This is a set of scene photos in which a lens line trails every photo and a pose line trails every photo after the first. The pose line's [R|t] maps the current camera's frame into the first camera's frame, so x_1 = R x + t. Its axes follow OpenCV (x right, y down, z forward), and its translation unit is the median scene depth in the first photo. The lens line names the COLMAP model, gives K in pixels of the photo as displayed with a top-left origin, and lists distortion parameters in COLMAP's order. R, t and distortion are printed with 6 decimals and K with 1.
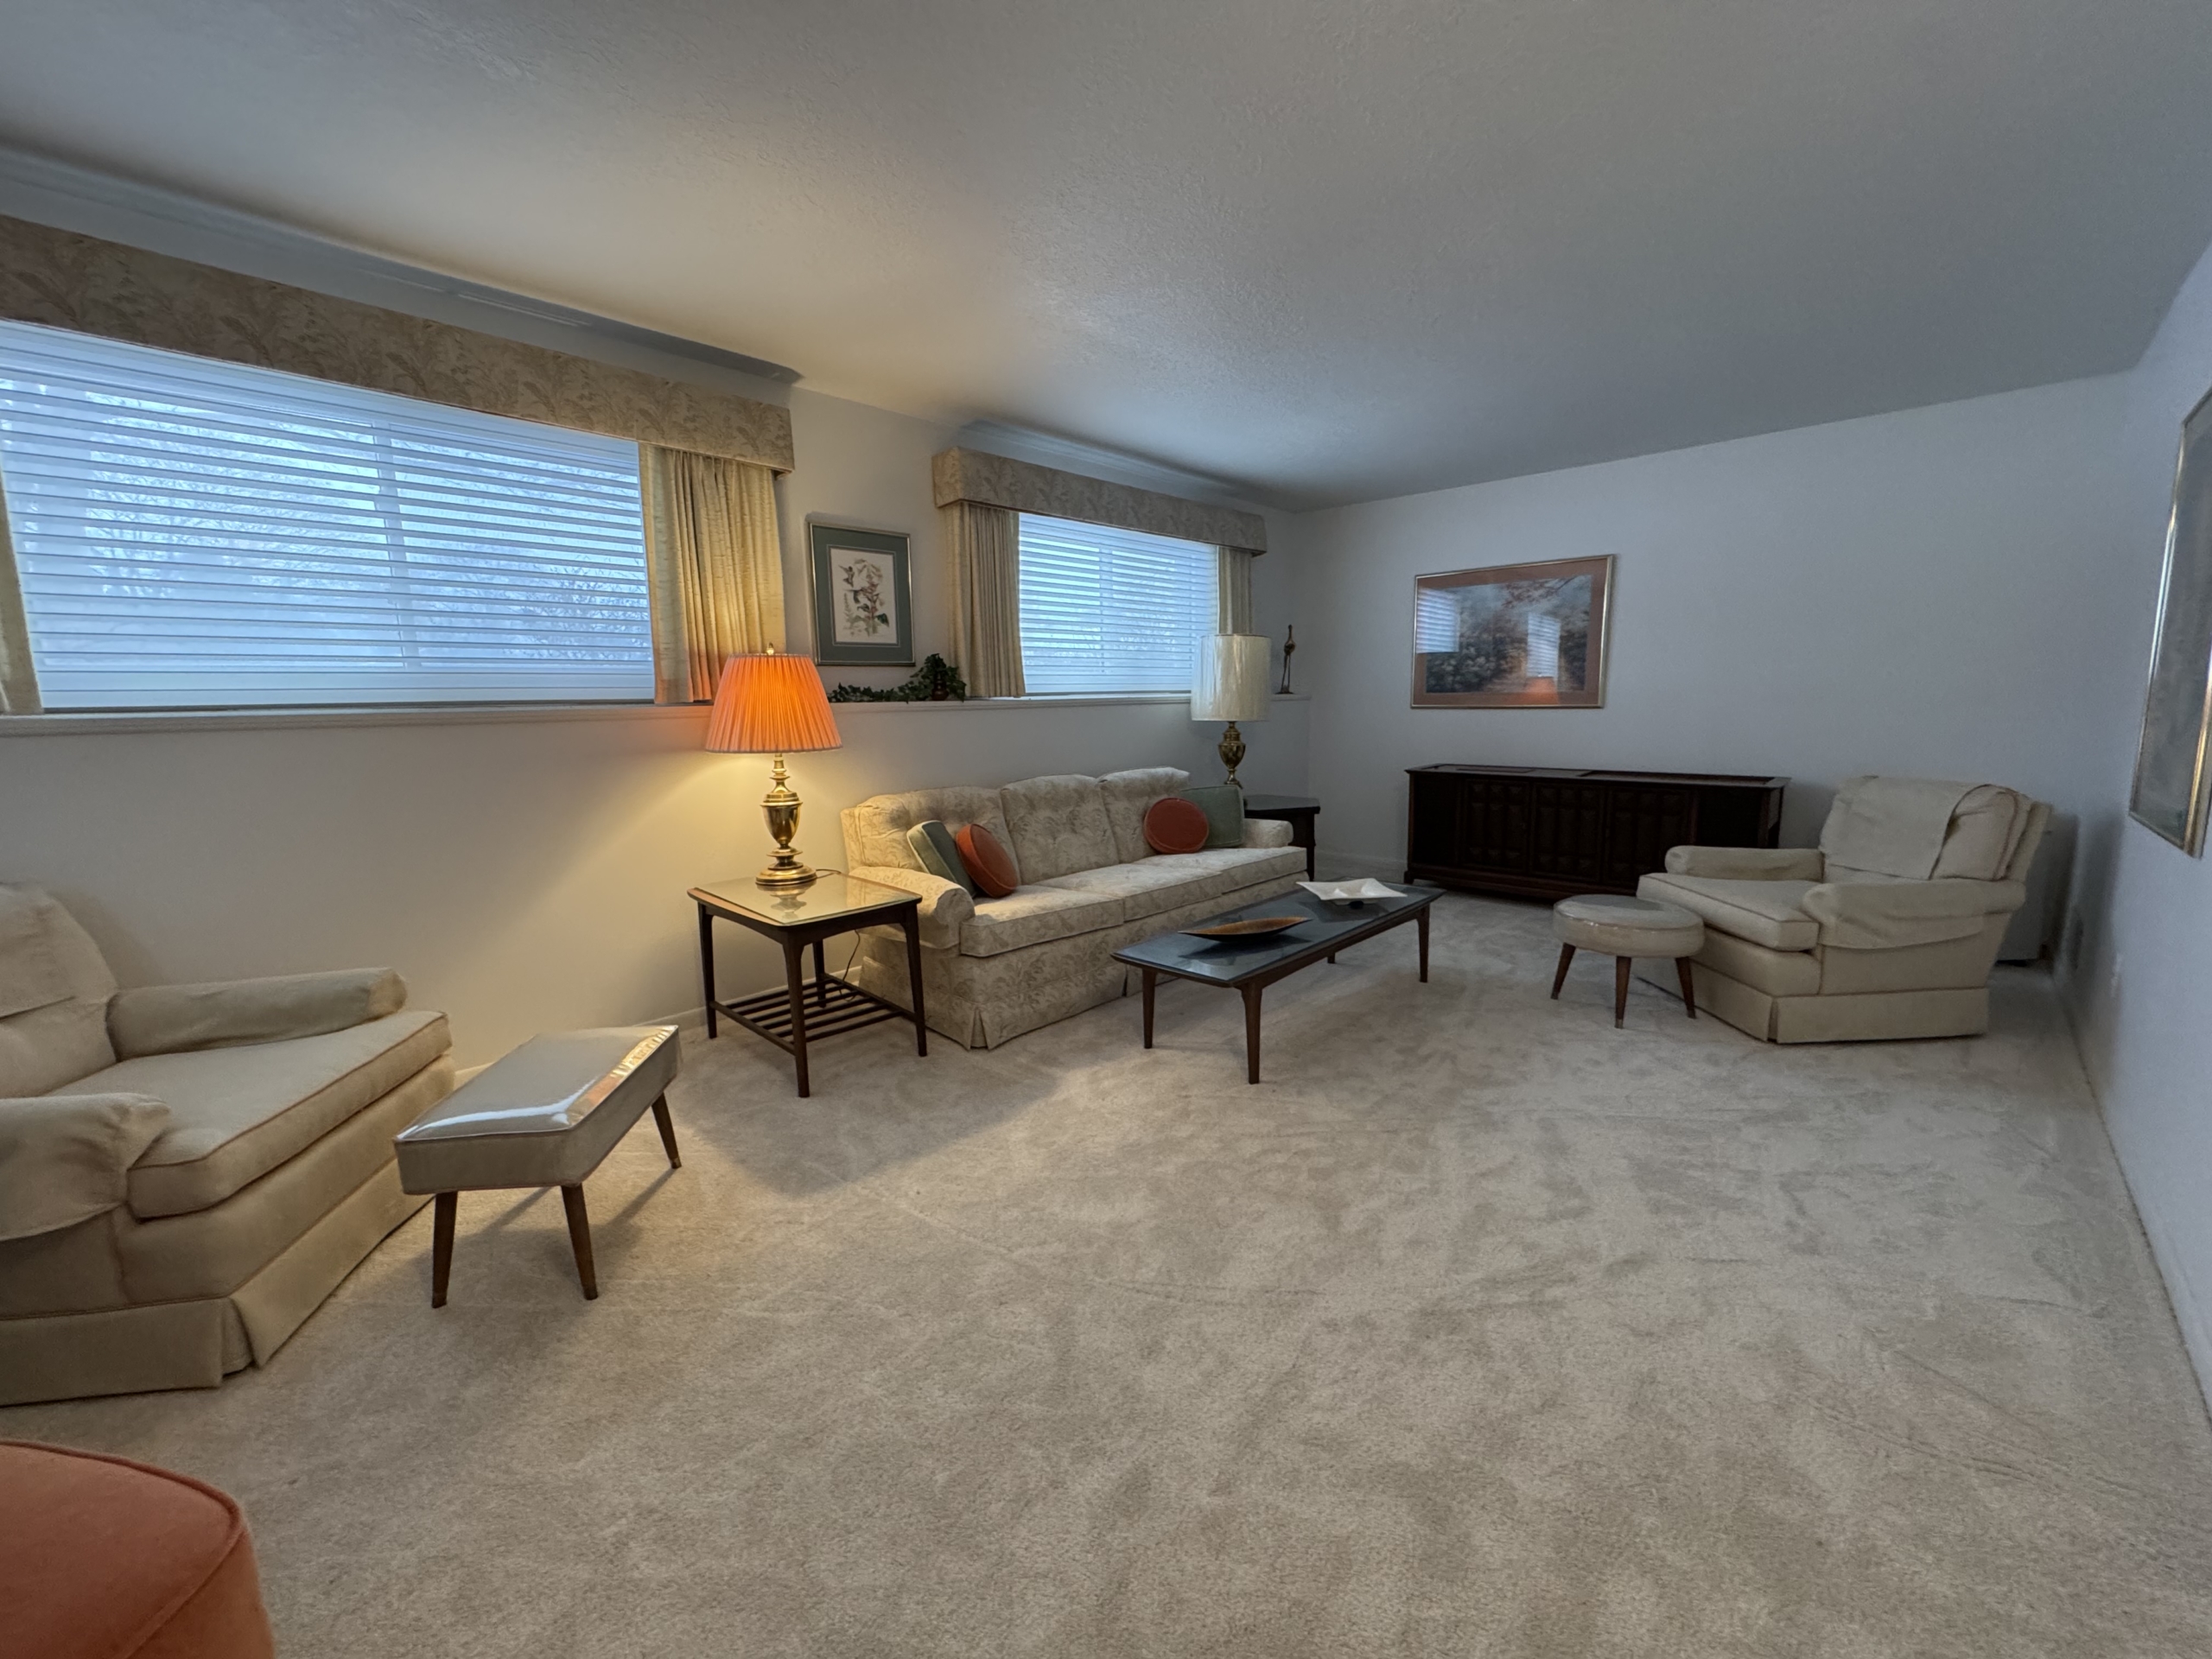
lens RADIAL K [[881.9, 0, 1103.4], [0, 881.9, 829.3], [0, 0, 1]] dist [-0.003325, 0.000212]
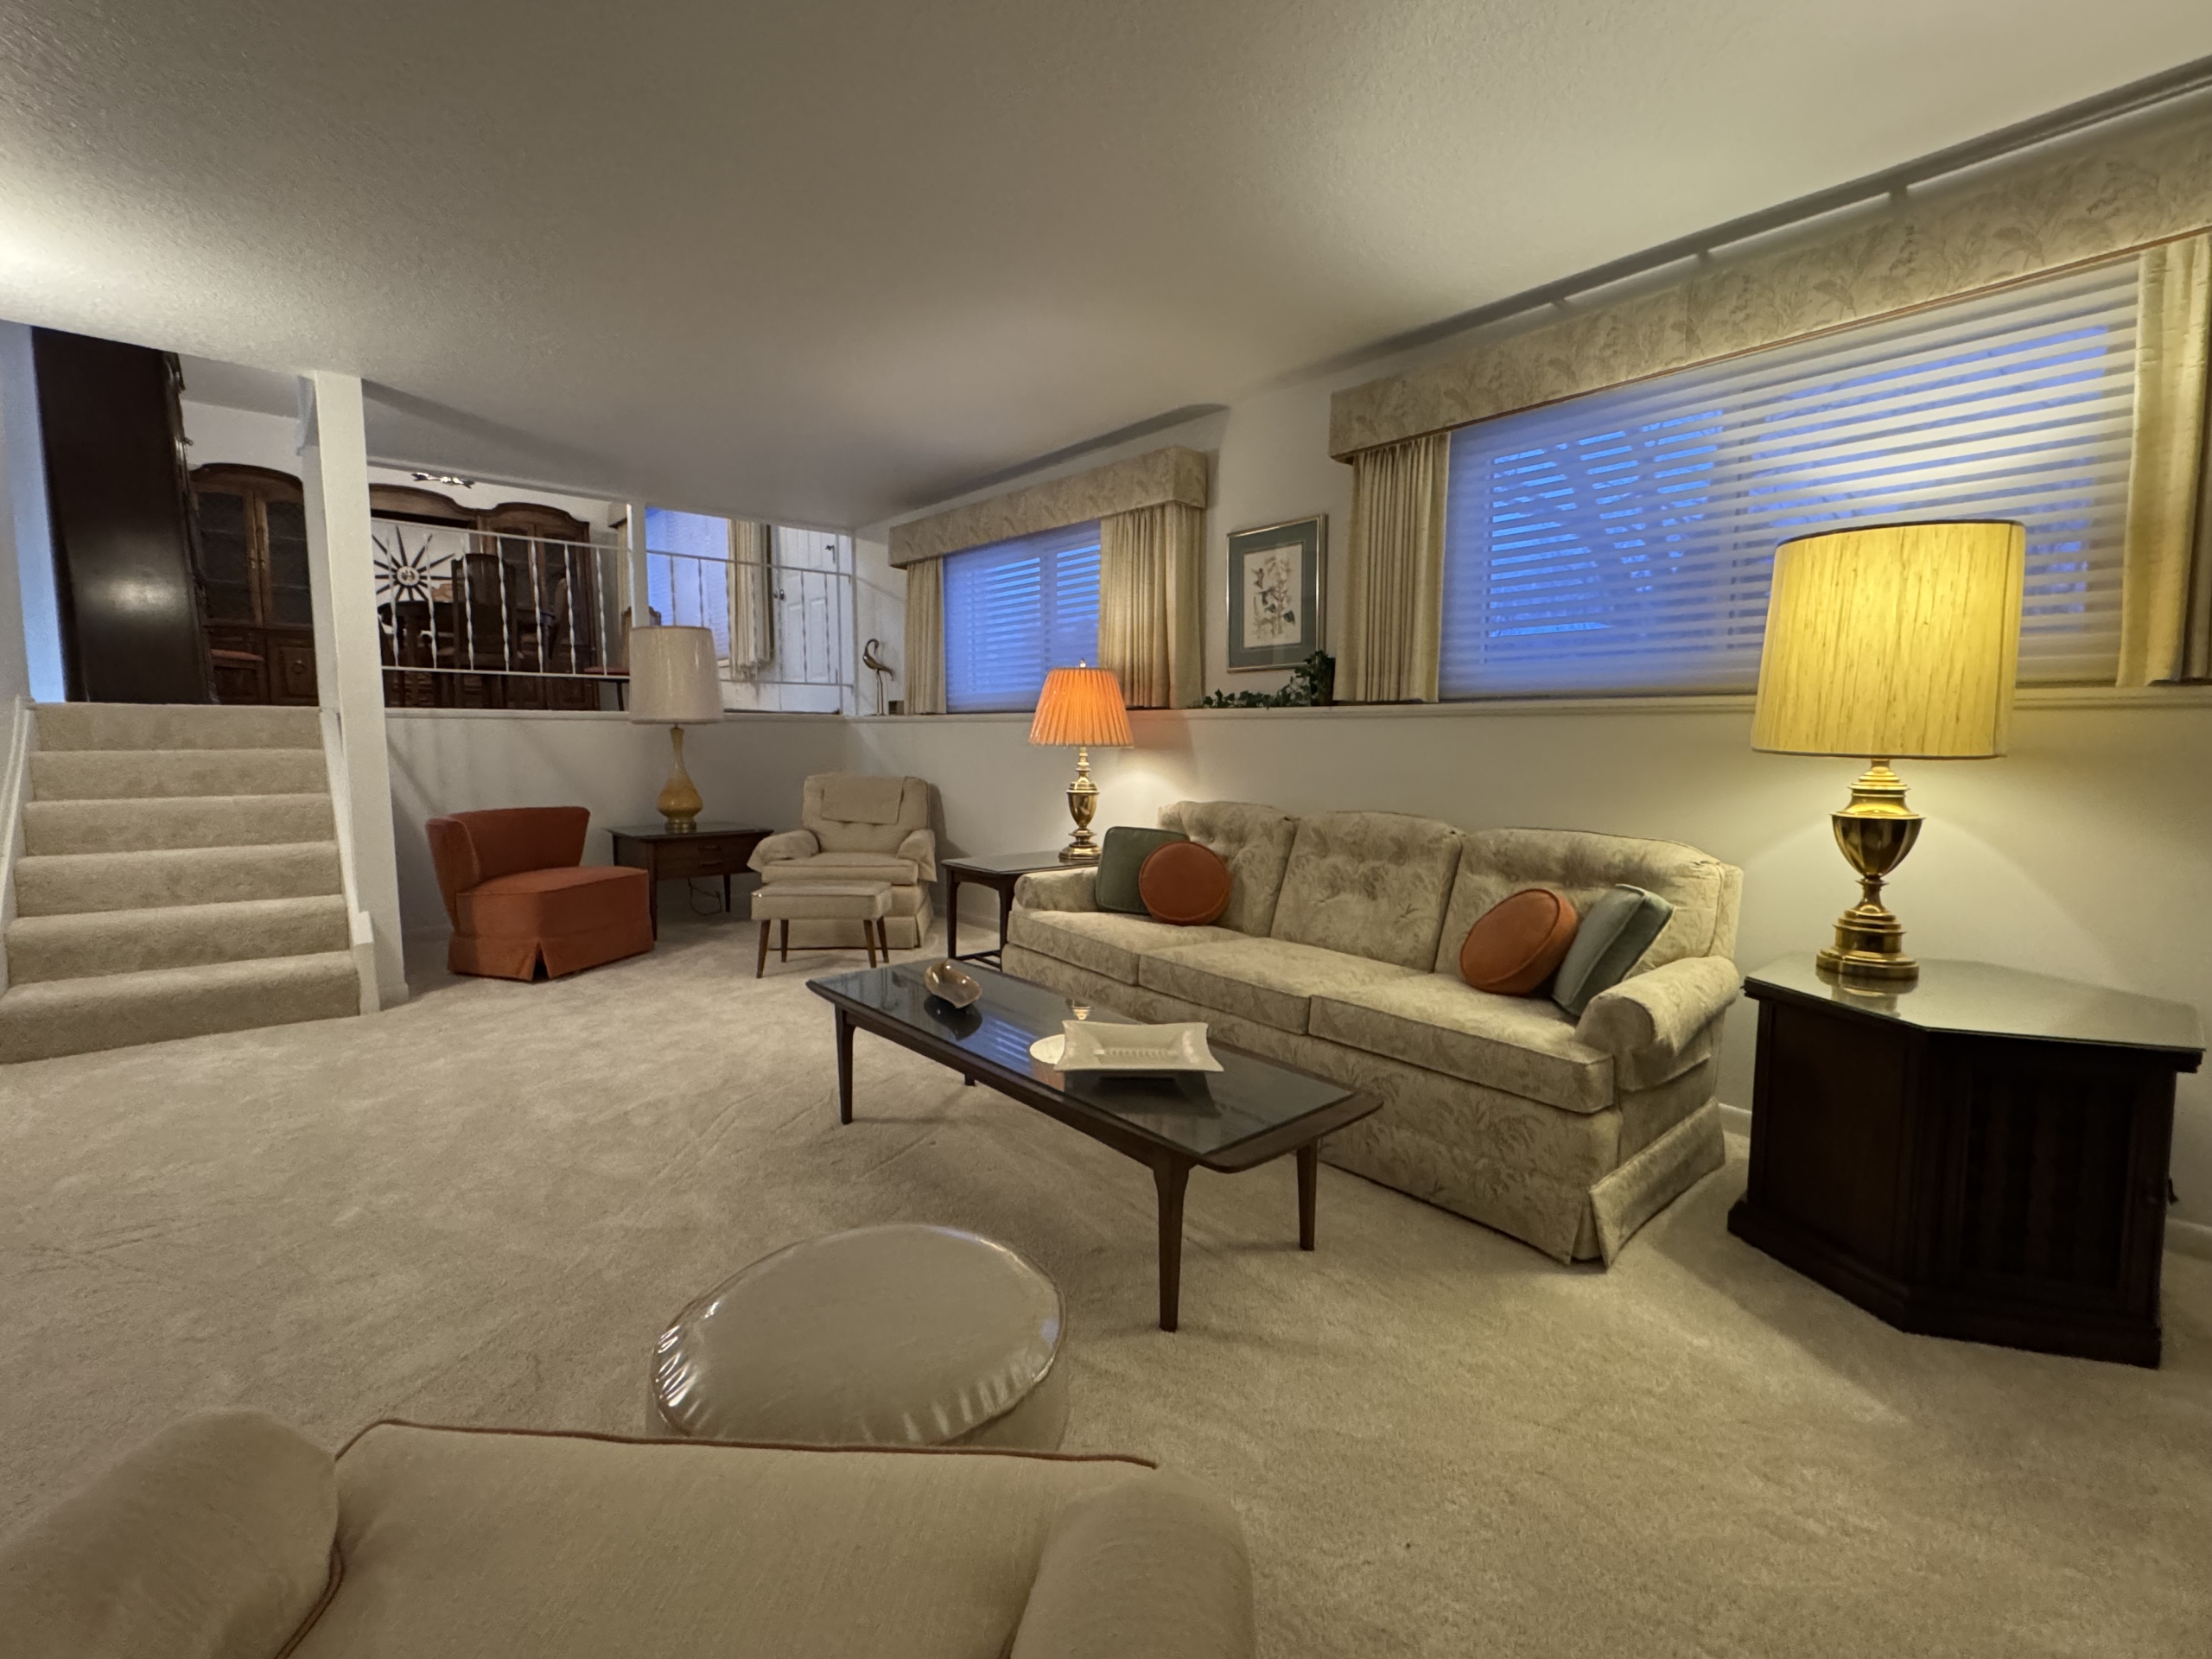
lens RADIAL K [[976.9, 0, 1101.9], [0, 976.9, 818.2], [0, 0, 1]] dist [-0.005279, 0.000167]
pose [[-0.082304, 0.098441, -0.991734, 0.785534], [-0.152304, 0.982178, 0.110132, -0.117918], [0.984901, 0.160109, -0.065845, 0.916480]]
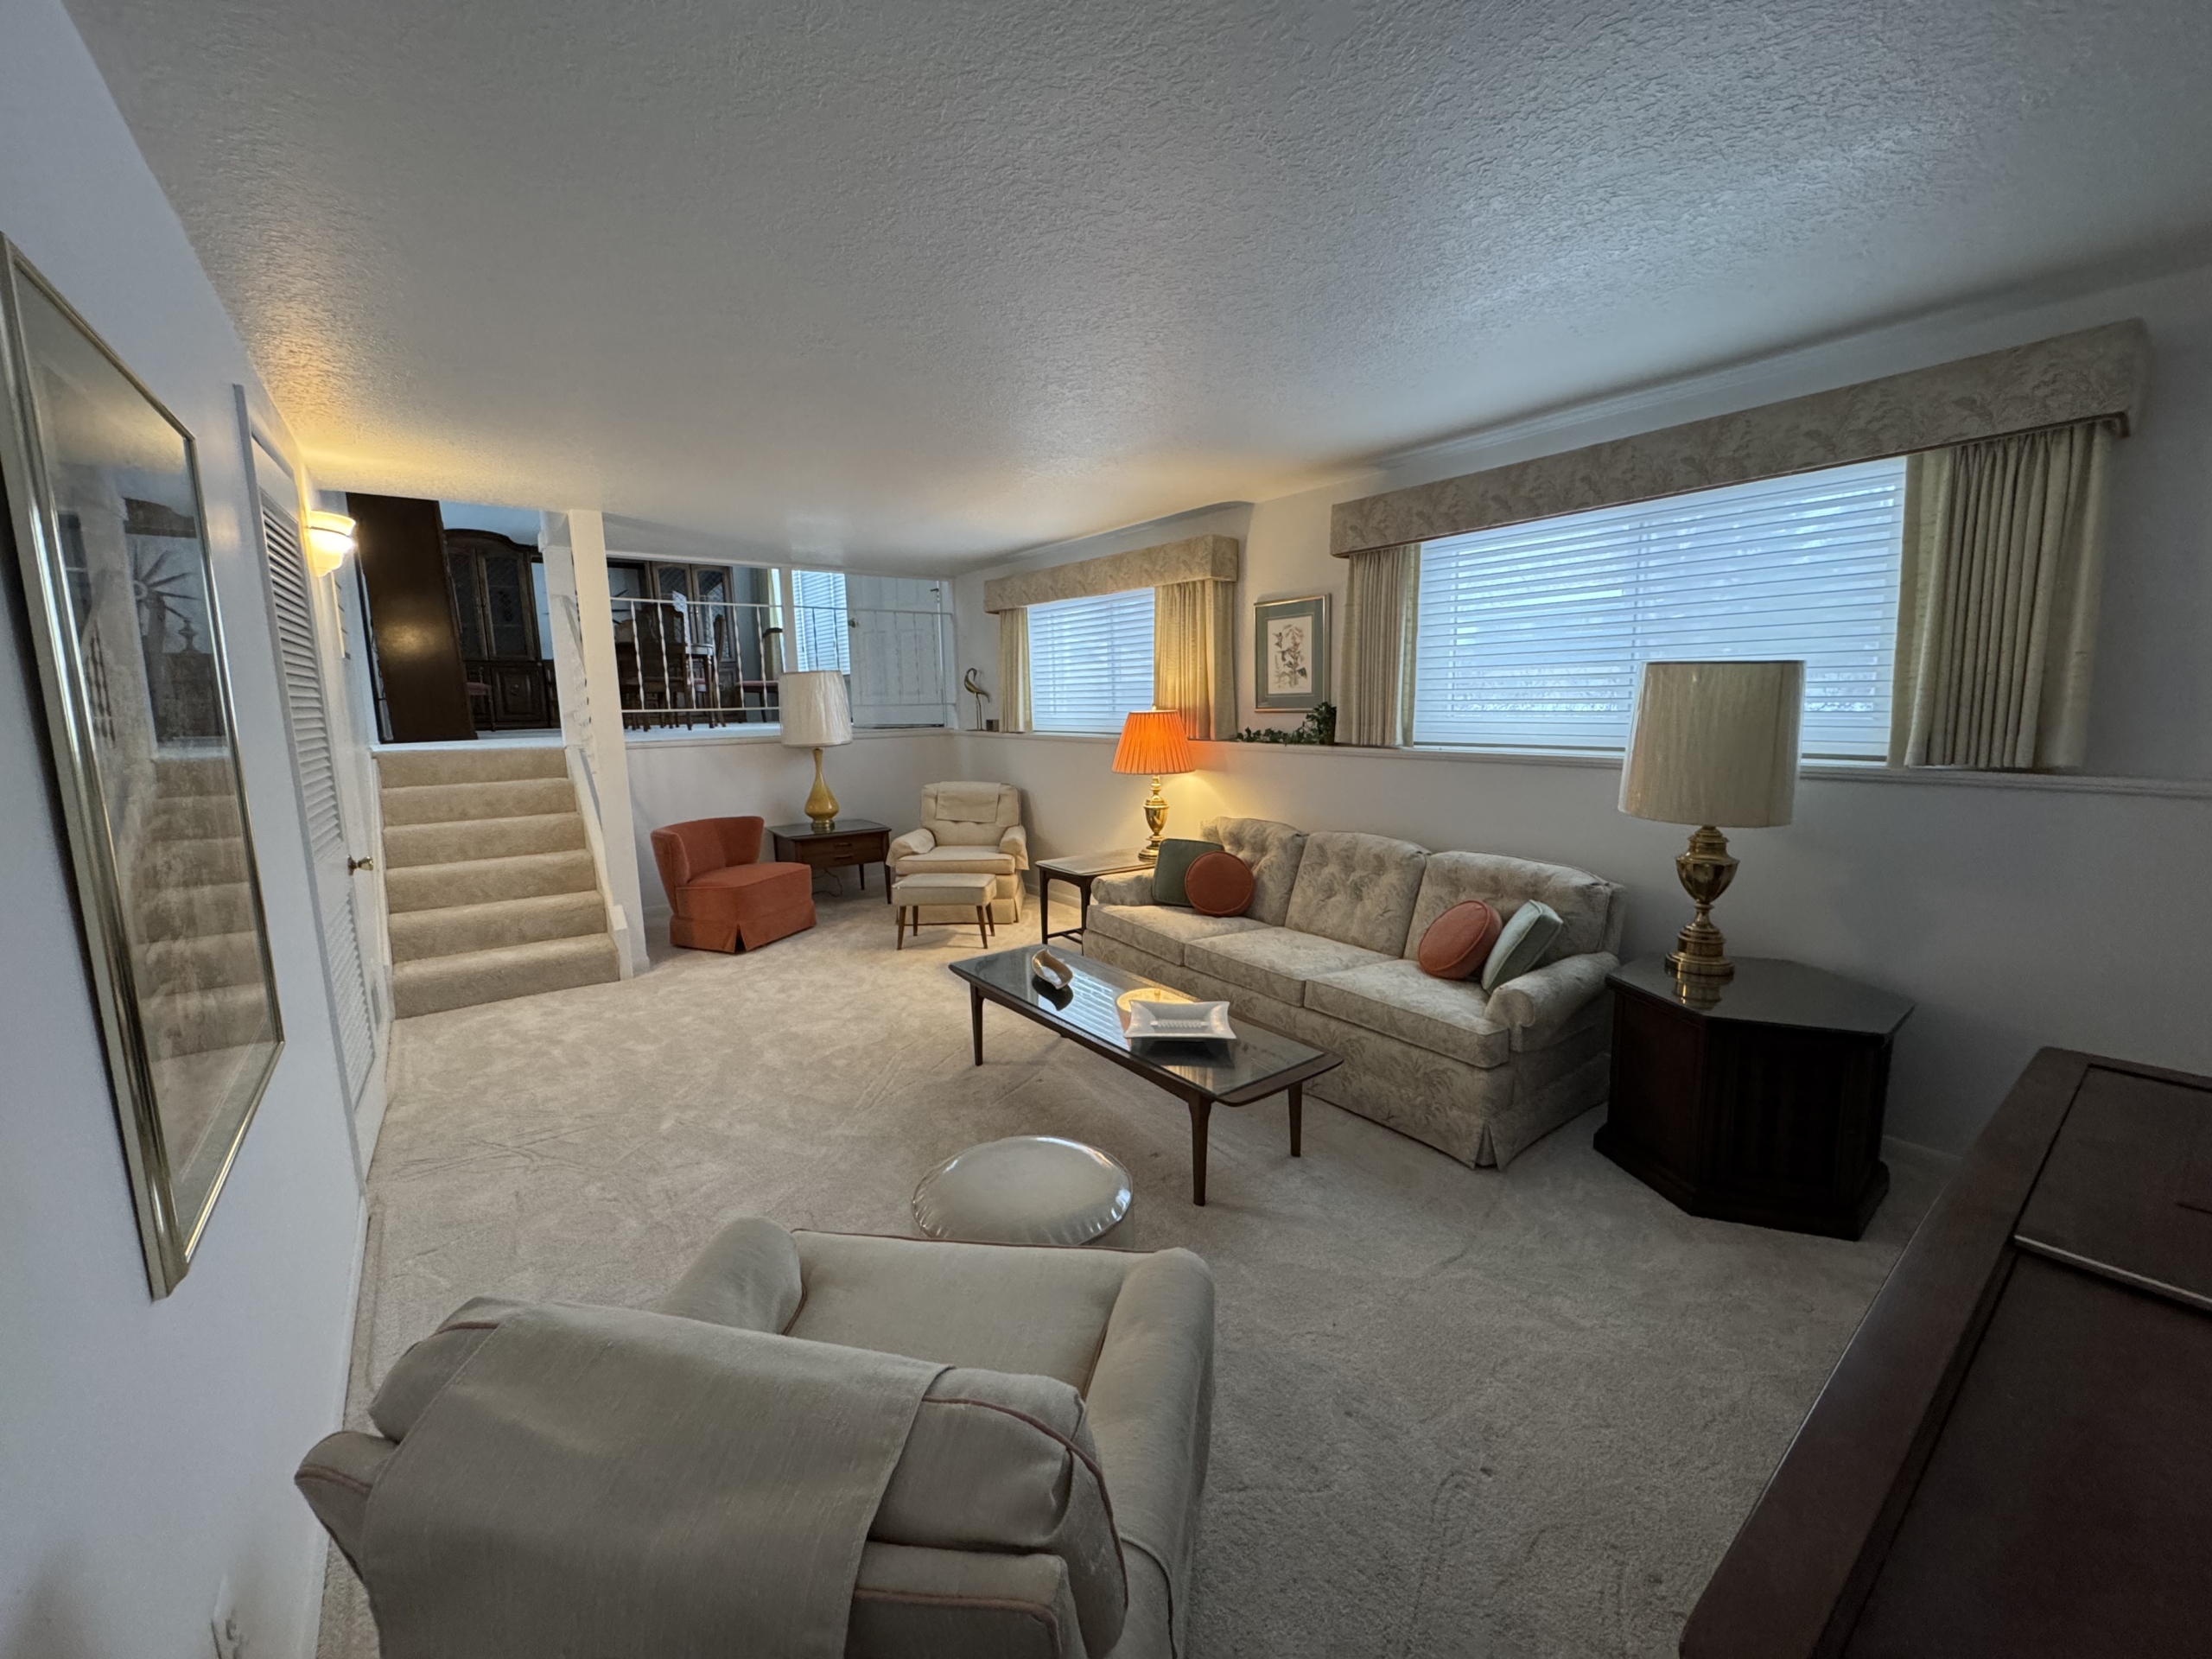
lens RADIAL K [[881.9, 0, 1102.5], [0, 881.9, 817.6], [0, 0, 1]] dist [-0.003325, 0.000212]
pose [[-0.149012, 0.148535, -0.977616, 0.955013], [-0.129388, 0.977225, 0.168197, -0.214505], [0.980334, 0.151555, -0.126400, 0.924814]]
